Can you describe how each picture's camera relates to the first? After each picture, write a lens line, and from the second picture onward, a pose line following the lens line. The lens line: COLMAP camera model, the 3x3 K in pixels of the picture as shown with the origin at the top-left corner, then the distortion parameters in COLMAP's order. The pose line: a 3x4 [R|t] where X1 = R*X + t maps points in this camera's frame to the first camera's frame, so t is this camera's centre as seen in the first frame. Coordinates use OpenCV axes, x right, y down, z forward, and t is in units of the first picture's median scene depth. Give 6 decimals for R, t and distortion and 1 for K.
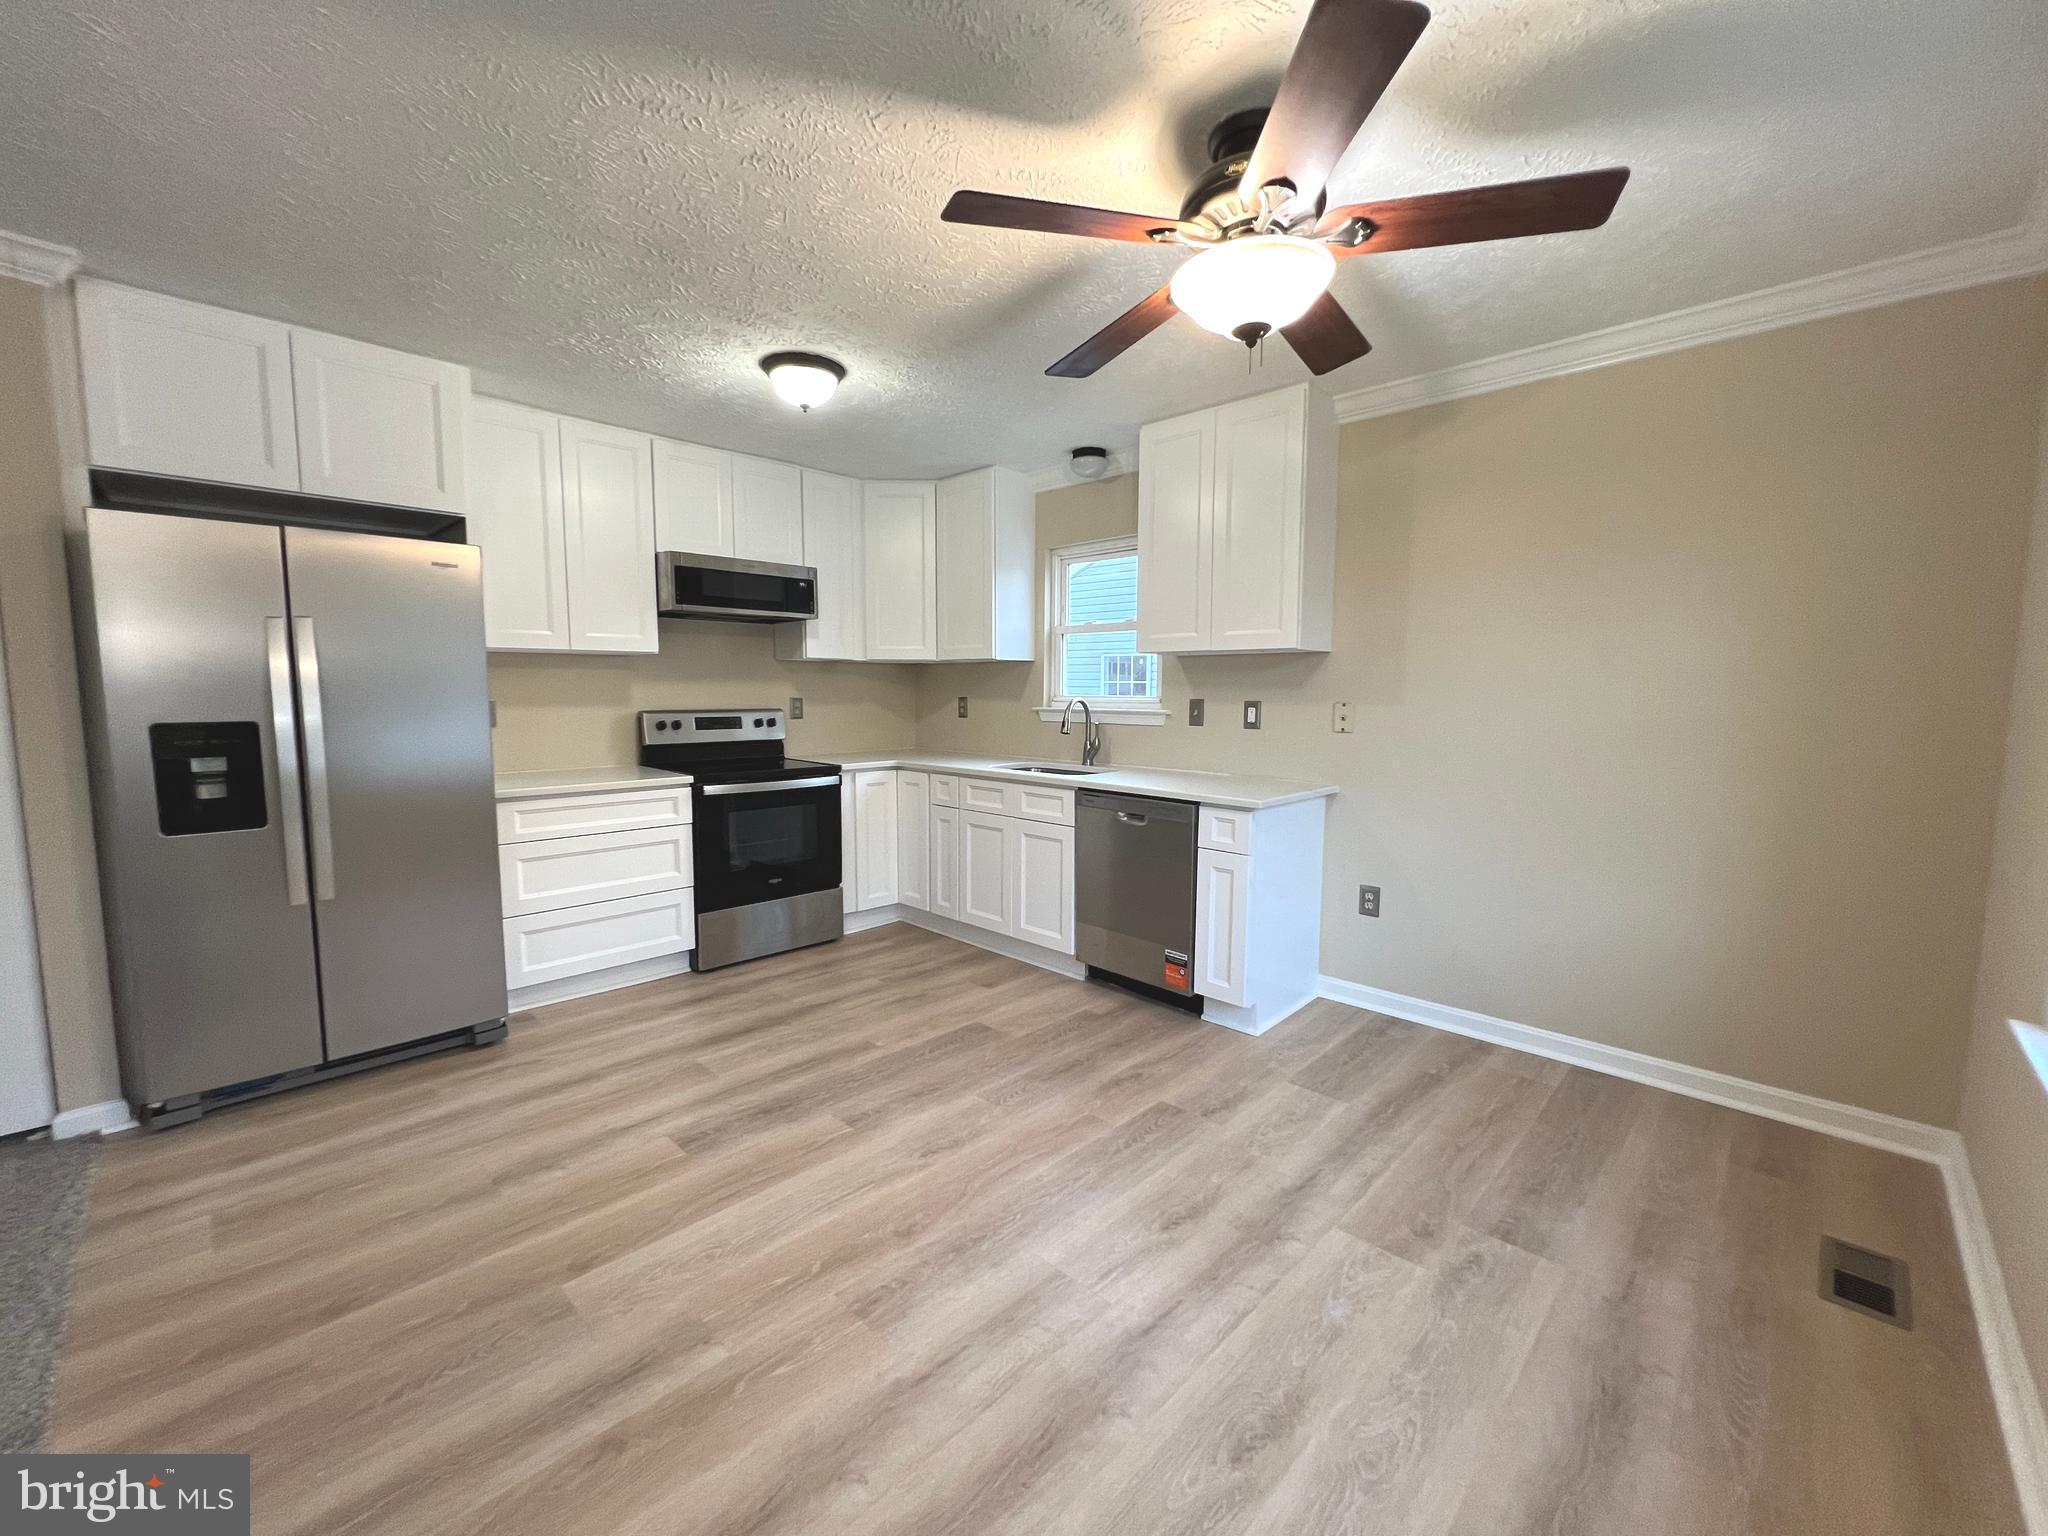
lens RADIAL K [[819.7, 0, 1019.9], [0, 819.7, 769.7], [0, 0, 1]] dist [-0.001254, -0.002987]
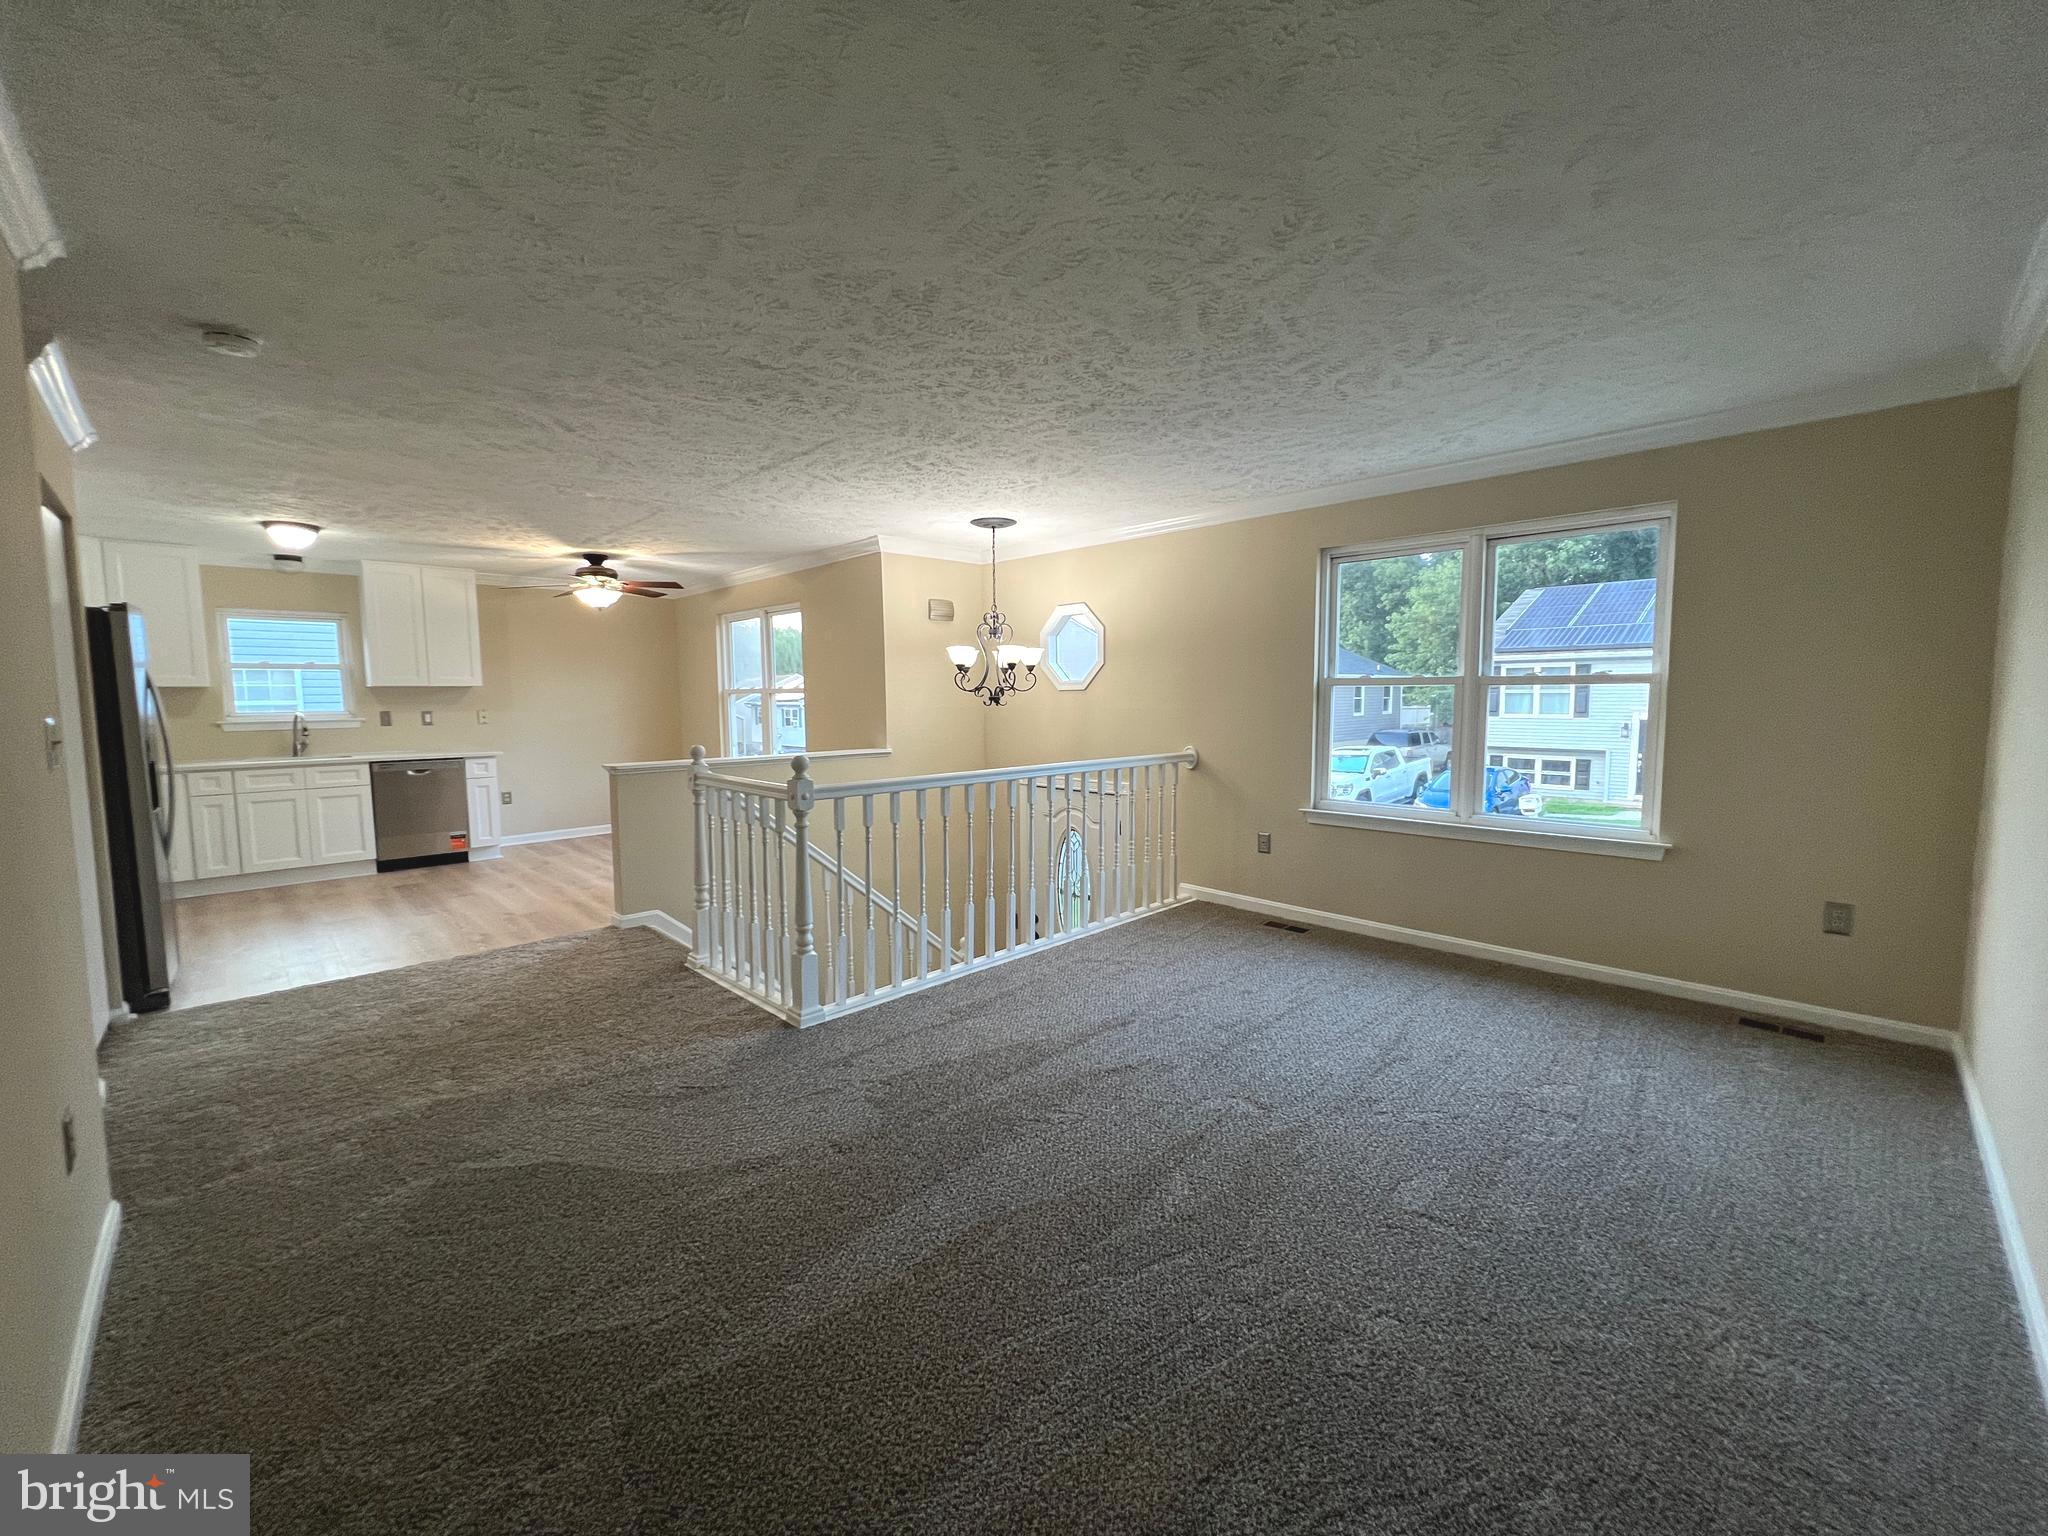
lens RADIAL K [[821.6, 0, 1024.0], [0, 821.6, 768.0], [0, 0, 1]] dist [0.000084, 0.000184]
pose [[0.016409, -0.095963, 0.995250, -1.792086], [0.105666, 0.989976, 0.093712, 0.018455], [-0.994266, 0.103626, 0.026384, -0.485992]]
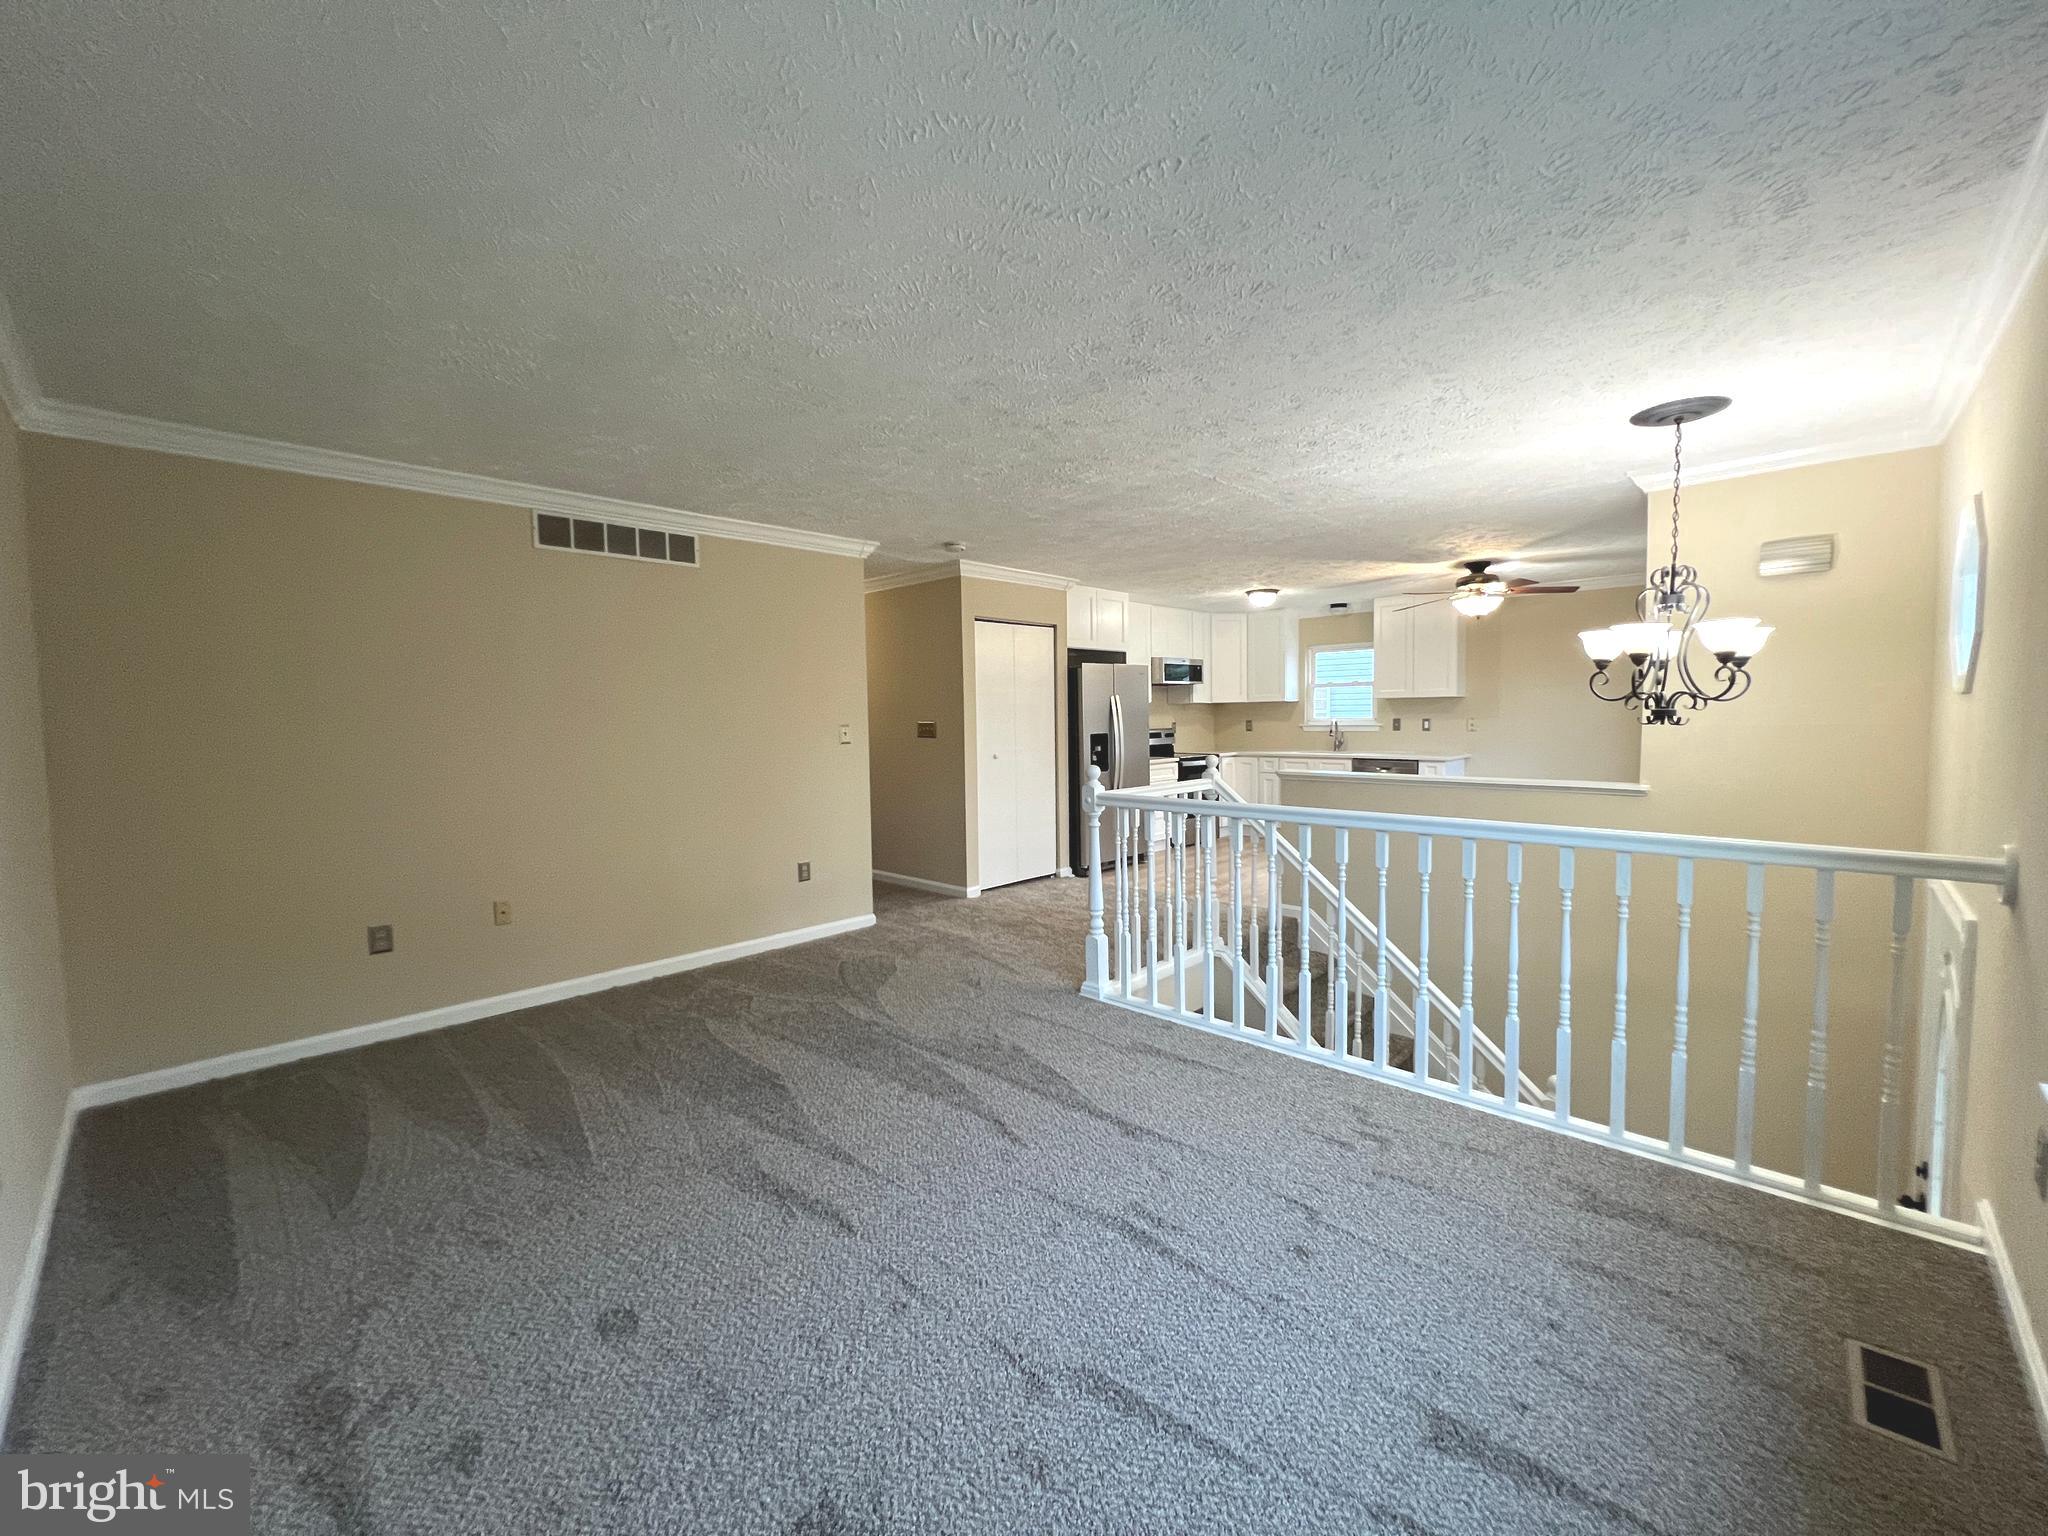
lens RADIAL K [[823.1, 0, 1020.4], [0, 823.1, 764.9], [0, 0, 1]] dist [0.001411, 0.000076]
pose [[0.999724, -0.023090, 0.004307, -0.915888], [0.023230, 0.999077, -0.036141, 0.107166], [-0.003468, 0.036231, 0.999337, -1.356751]]
